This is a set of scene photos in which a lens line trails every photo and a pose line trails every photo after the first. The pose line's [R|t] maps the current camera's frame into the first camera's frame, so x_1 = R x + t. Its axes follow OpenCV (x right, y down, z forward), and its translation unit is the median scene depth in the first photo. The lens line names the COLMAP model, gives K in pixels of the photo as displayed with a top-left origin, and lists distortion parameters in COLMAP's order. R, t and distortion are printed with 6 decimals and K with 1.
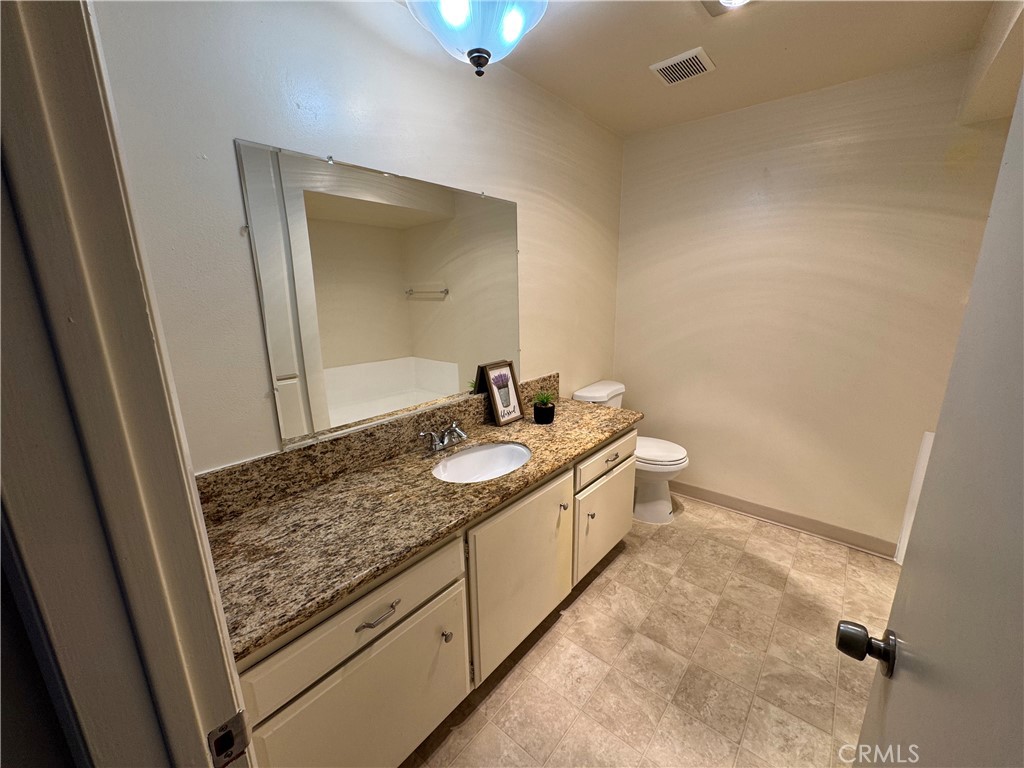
lens RADIAL K [[409.6, 0, 511.6], [0, 409.6, 386.4], [0, 0, 1]] dist [-0.003826, 0.000245]
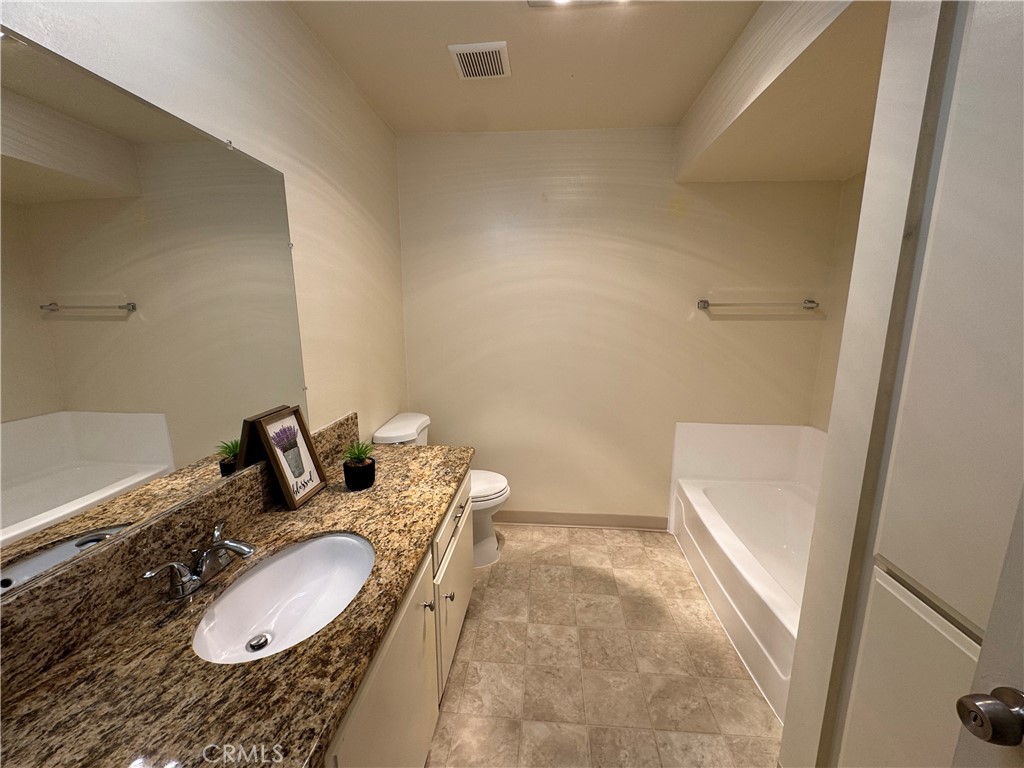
lens RADIAL K [[409.6, 0, 512.4], [0, 409.6, 386.0], [0, 0, 1]] dist [-0.003826, 0.000245]
pose [[0.811319, -0.091608, 0.577382, -0.104960], [0.123416, 0.992226, -0.015992, -0.042330], [-0.571428, 0.084233, 0.816318, 0.263891]]
